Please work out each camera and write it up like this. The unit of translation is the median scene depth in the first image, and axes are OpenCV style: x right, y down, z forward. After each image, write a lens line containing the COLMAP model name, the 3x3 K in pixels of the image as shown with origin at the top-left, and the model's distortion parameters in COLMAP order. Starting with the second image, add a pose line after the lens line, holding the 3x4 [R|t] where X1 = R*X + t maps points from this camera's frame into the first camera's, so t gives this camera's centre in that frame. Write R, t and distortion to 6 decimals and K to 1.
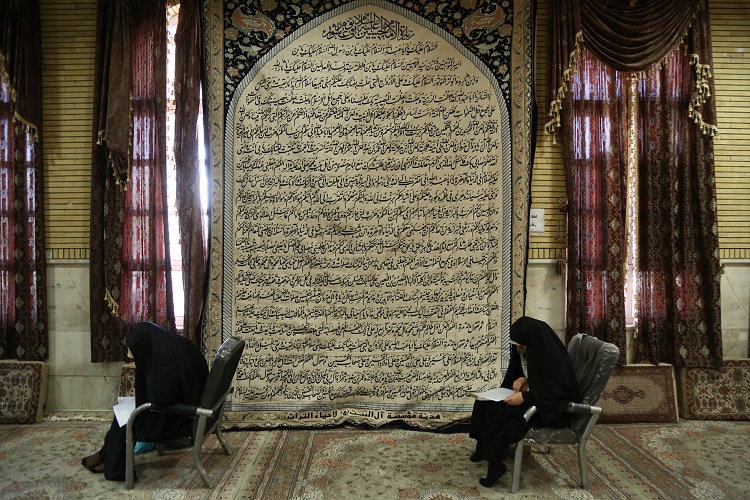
lens RADIAL K [[517.2, 0, 375.0], [0, 517.2, 250.0], [0, 0, 1]] dist [-0.131562, 0.076036]
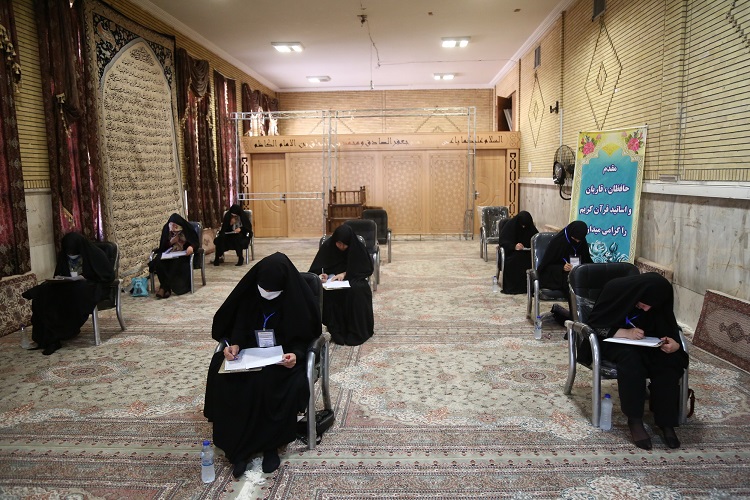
lens RADIAL K [[579.6, 0, 375.0], [0, 579.6, 250.0], [0, 0, 1]] dist [-0.085178, 0.079962]
pose [[0.070844, -0.126542, 0.989428, -2.026429], [0.030246, 0.991737, 0.124672, 0.020129], [-0.997029, 0.021094, 0.074086, 0.037978]]
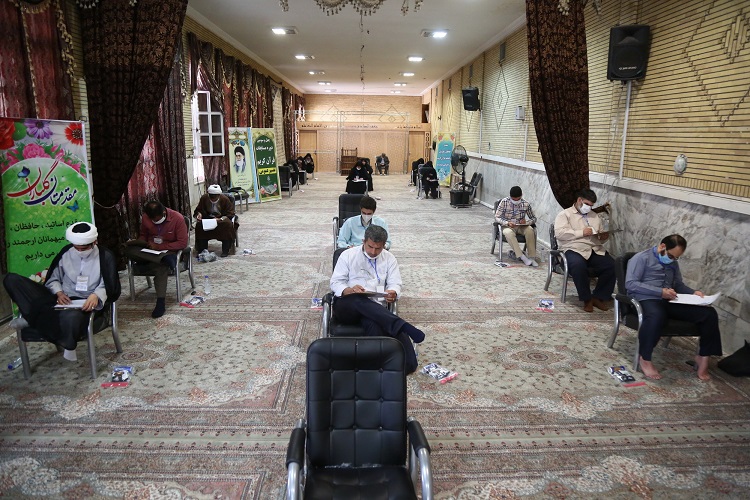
lens RADIAL K [[517.2, 0, 375.0], [0, 517.2, 250.0], [0, 0, 1]] dist [-0.131562, 0.076036]
pose [[-0.006398, -0.214288, 0.976750, -4.836542], [0.000984, 0.976768, 0.214298, -0.049929], [-0.999979, 0.002332, -0.006038, 0.144591]]
